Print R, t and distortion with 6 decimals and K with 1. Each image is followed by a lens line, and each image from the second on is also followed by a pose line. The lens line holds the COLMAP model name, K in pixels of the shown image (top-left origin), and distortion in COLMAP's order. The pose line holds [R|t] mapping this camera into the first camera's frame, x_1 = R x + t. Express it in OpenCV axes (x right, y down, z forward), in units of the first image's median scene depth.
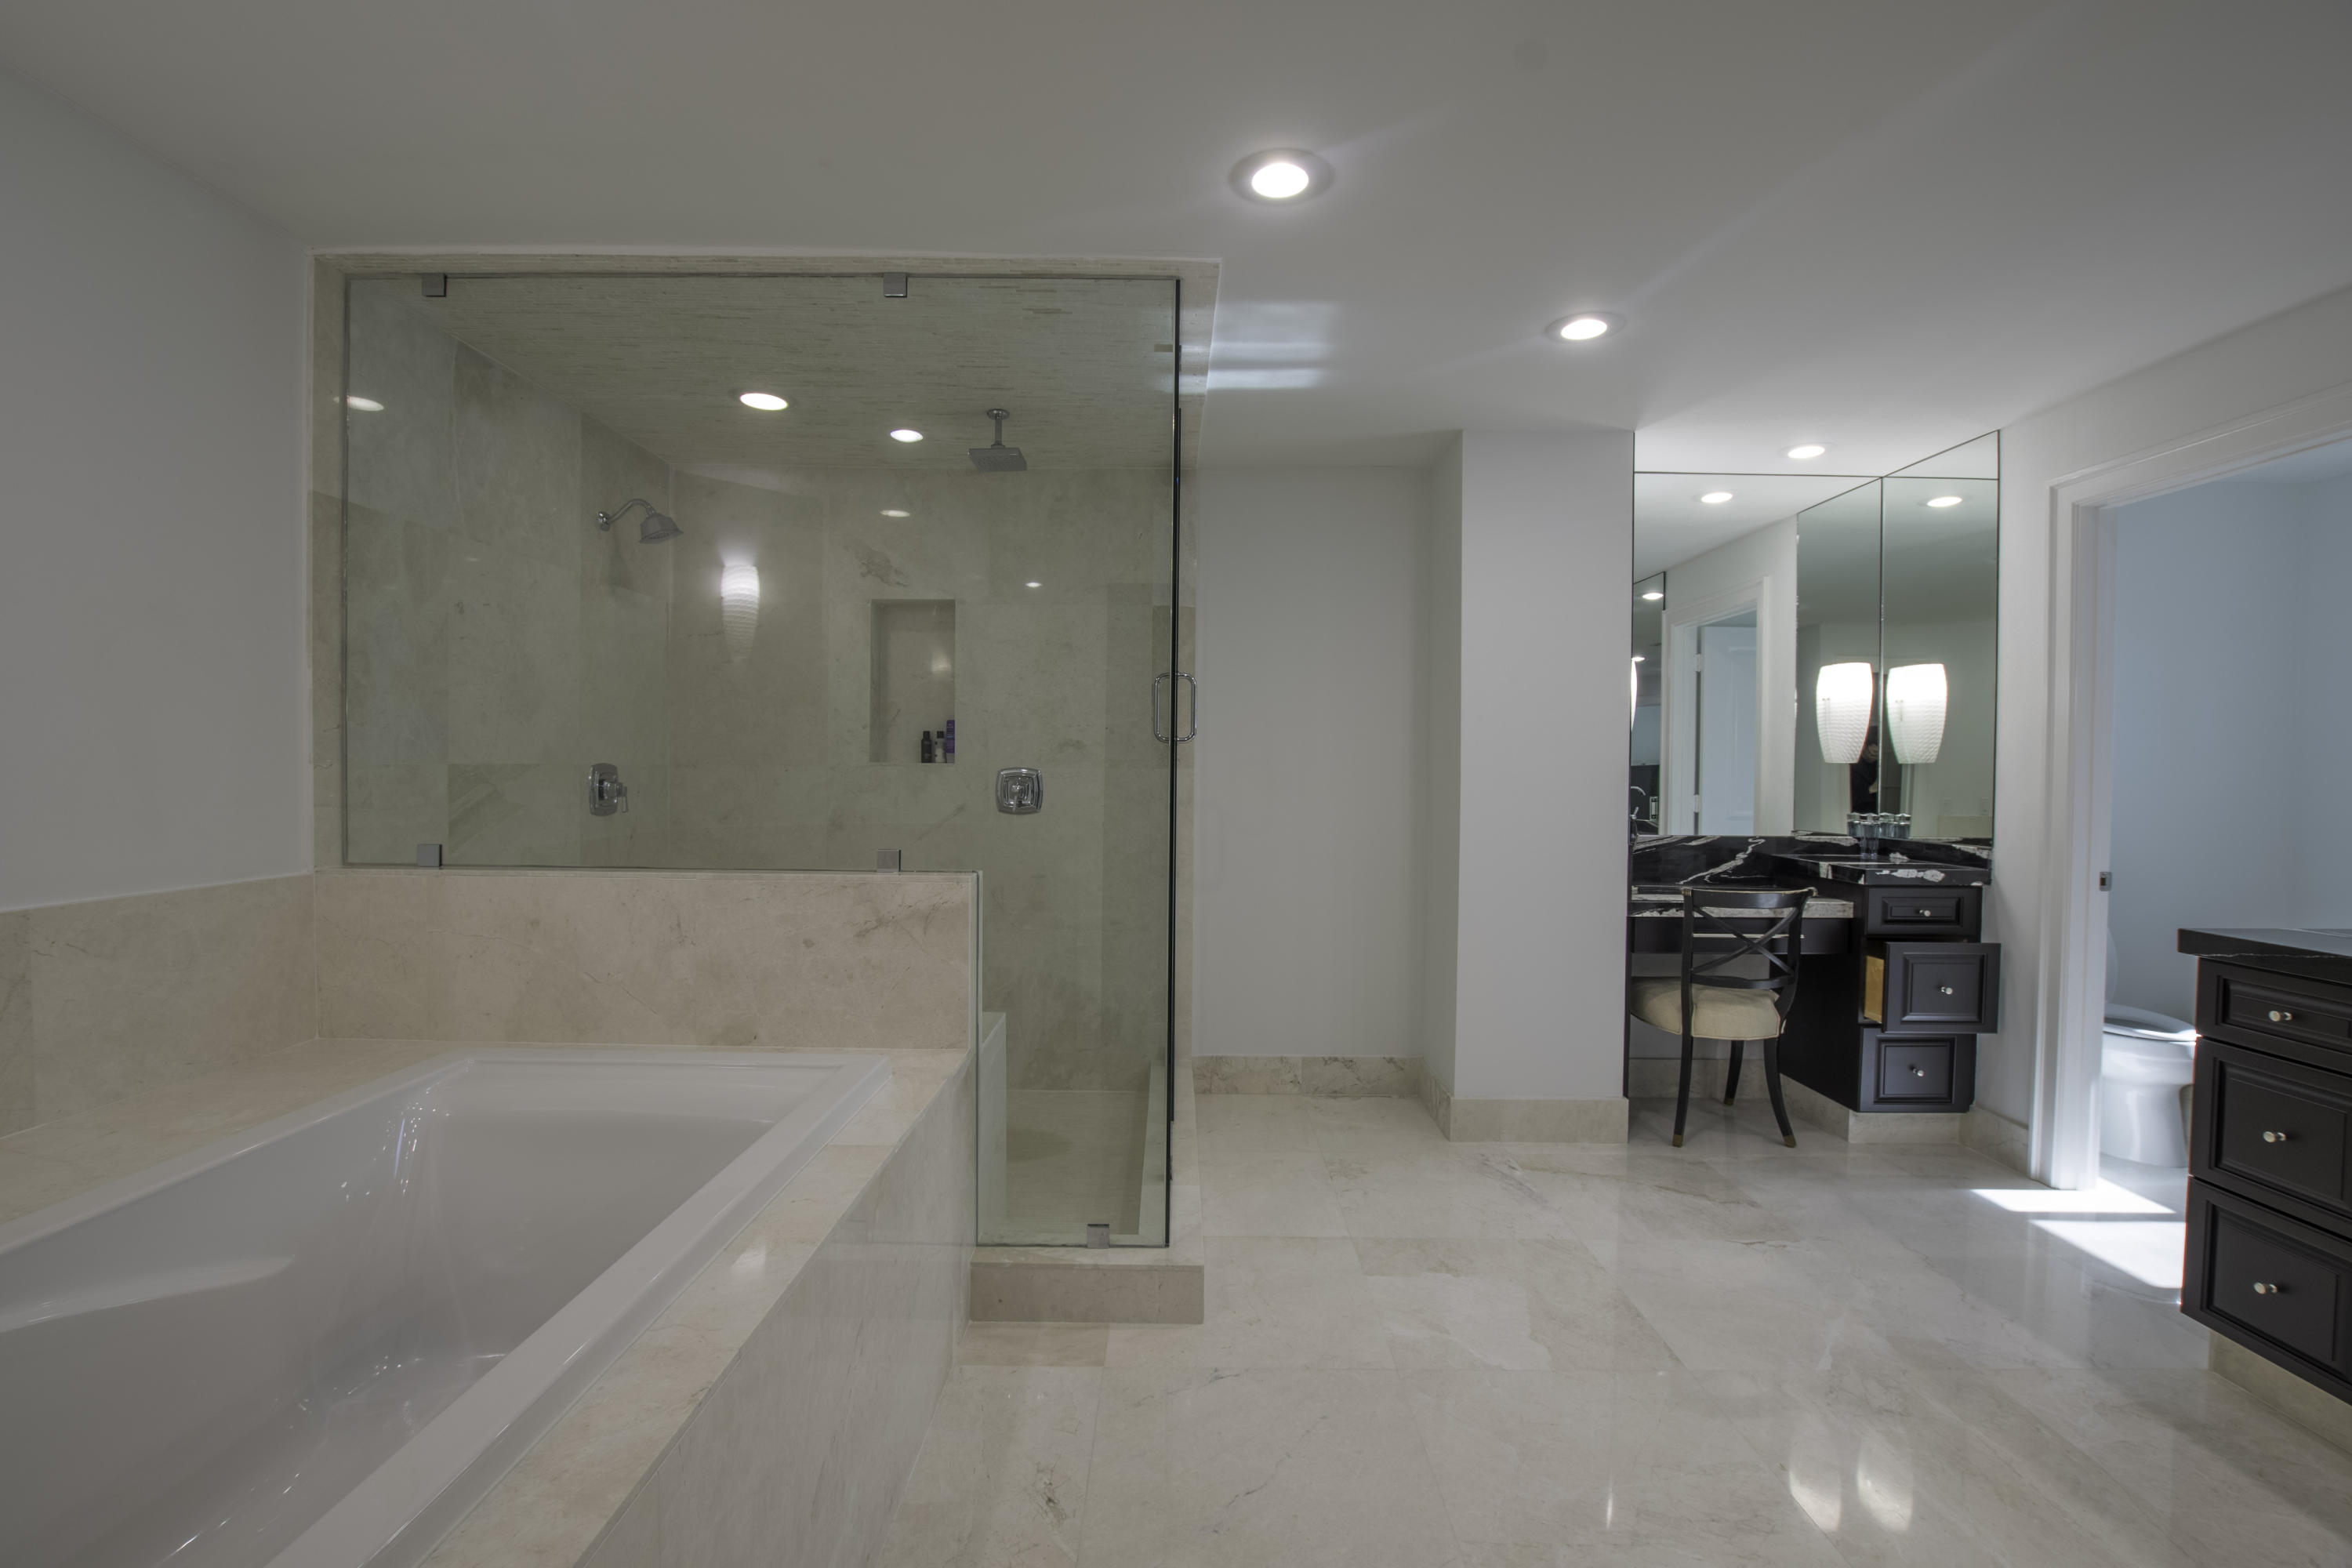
lens RADIAL K [[1030.8, 0, 1174.1], [0, 1030.8, 785.5], [0, 0, 1]] dist [-0.027109, 0.001536]
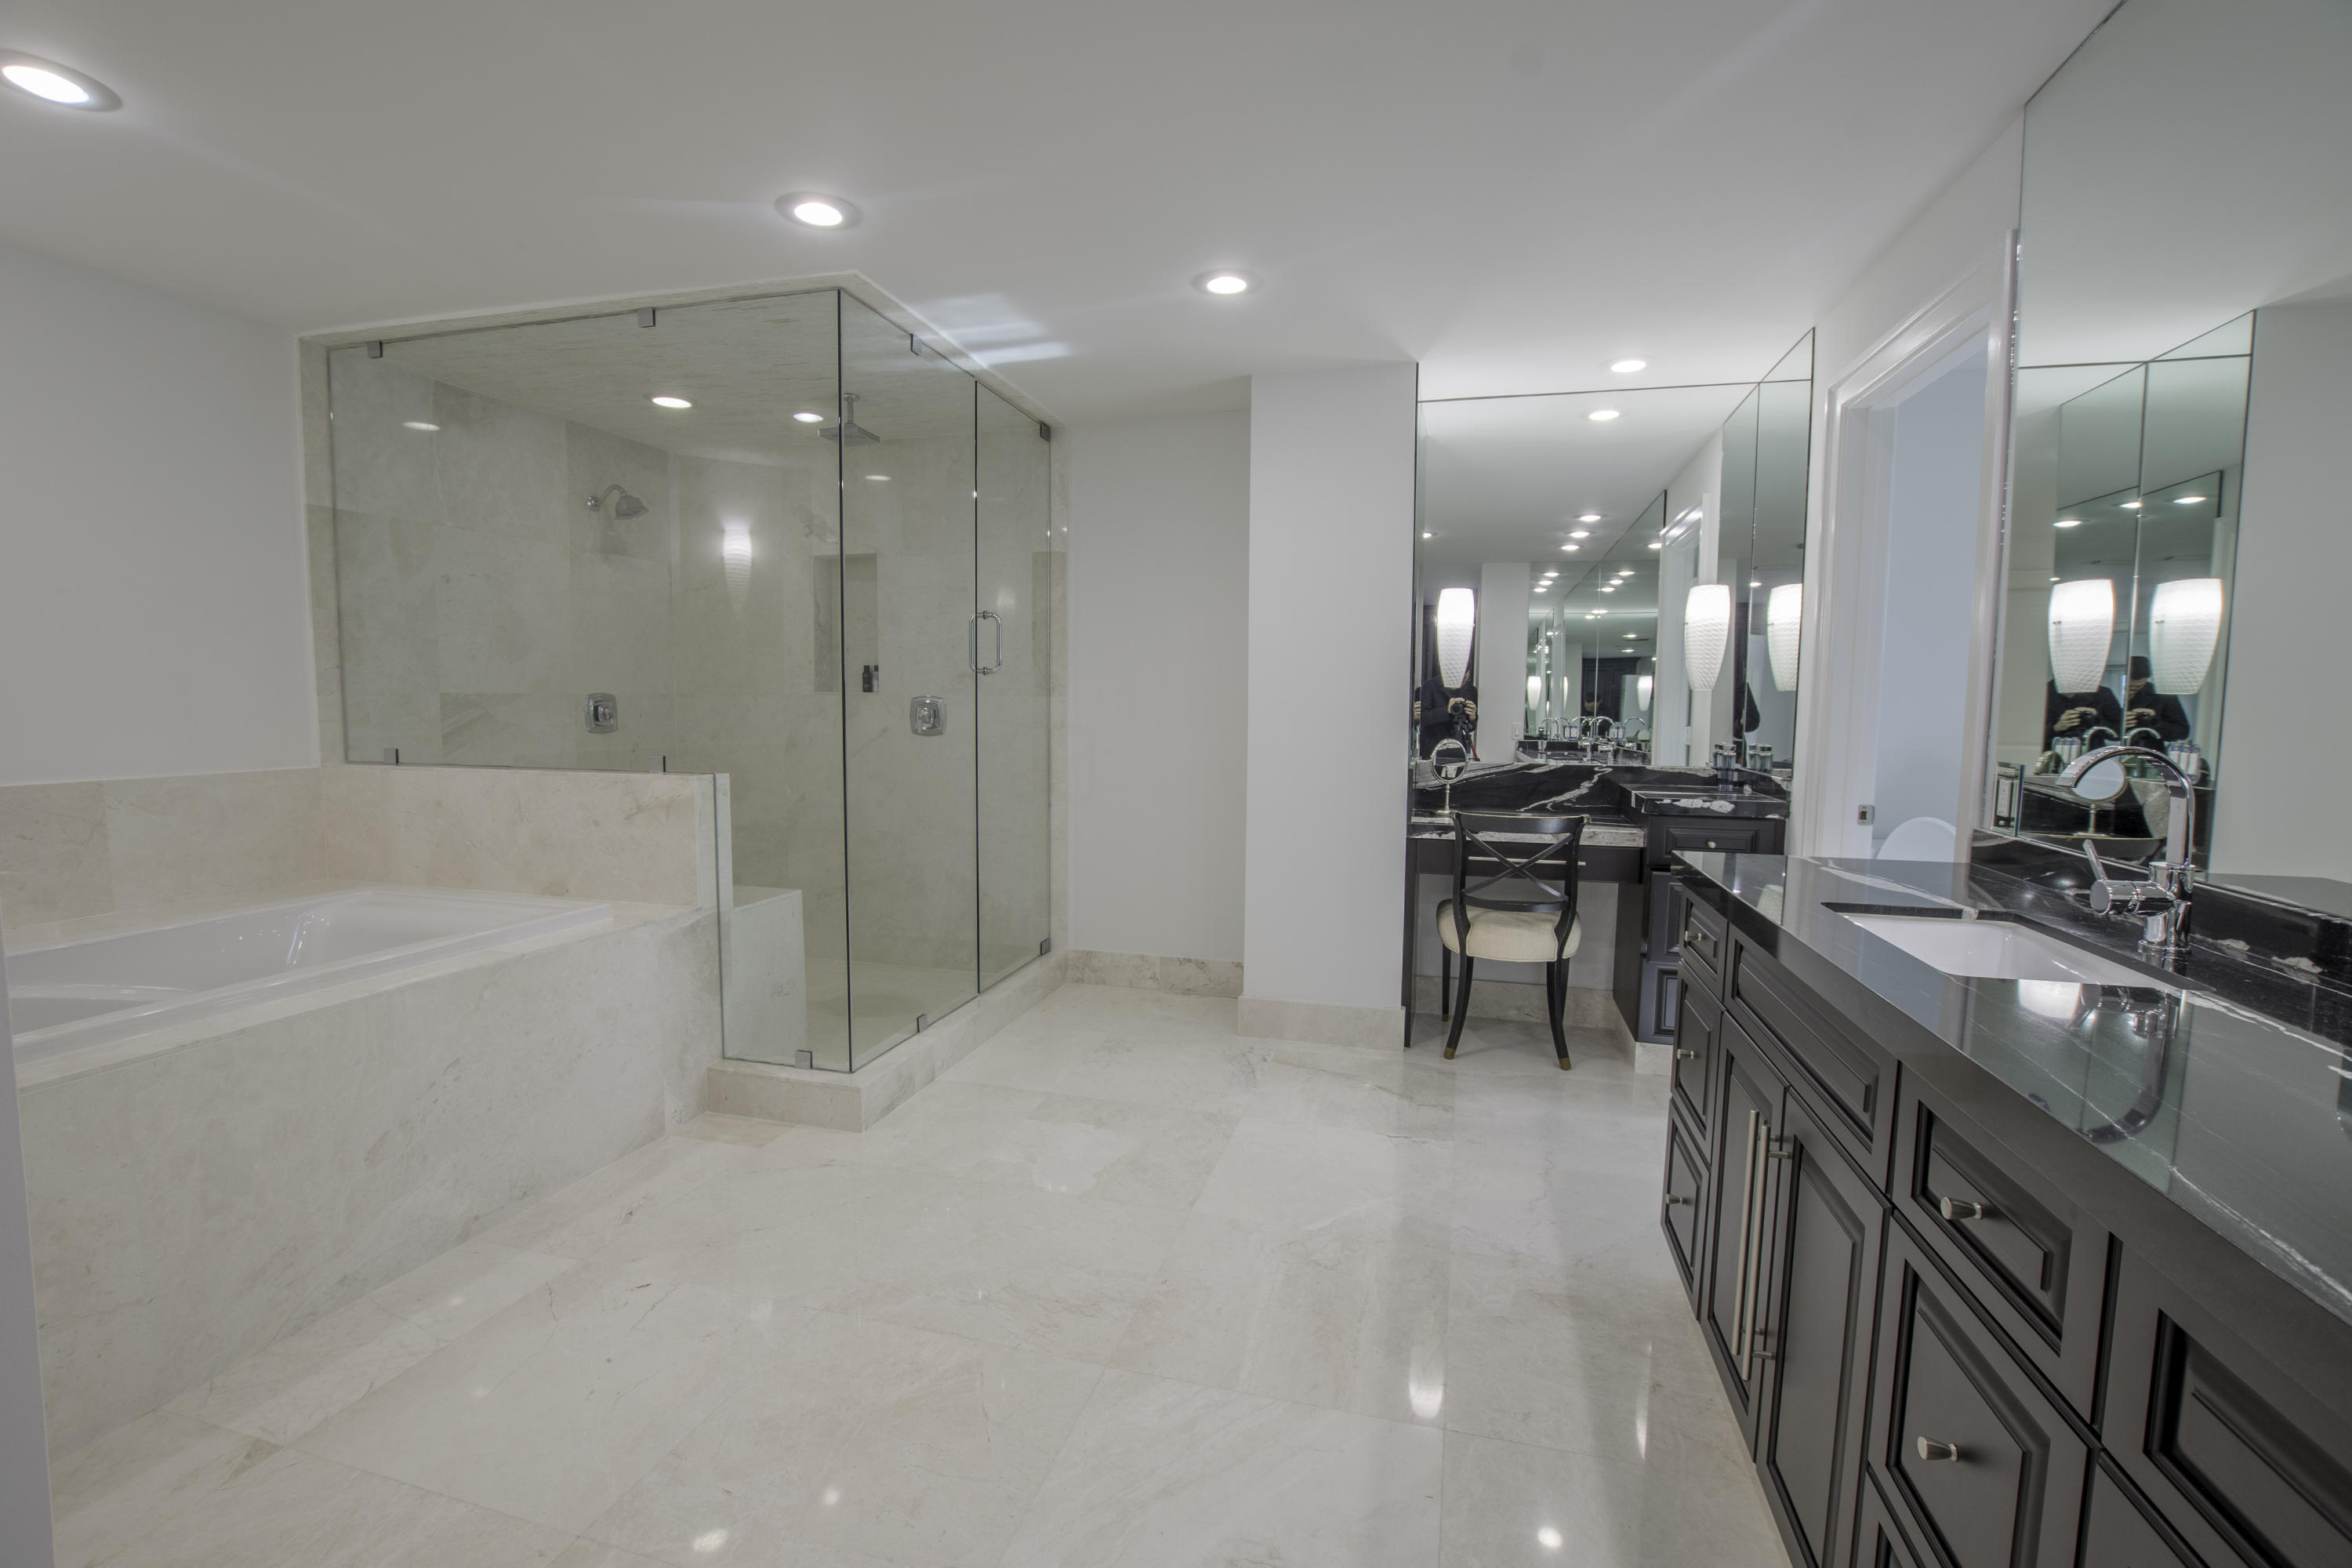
lens RADIAL K [[1030.8, 0, 1177.6], [0, 1030.8, 781.2], [0, 0, 1]] dist [-0.027109, 0.001536]
pose [[0.966112, 0.020017, -0.257347, 0.515602], [-0.004537, 0.998151, 0.060606, 0.008760], [0.258085, -0.057384, 0.964417, -0.070202]]
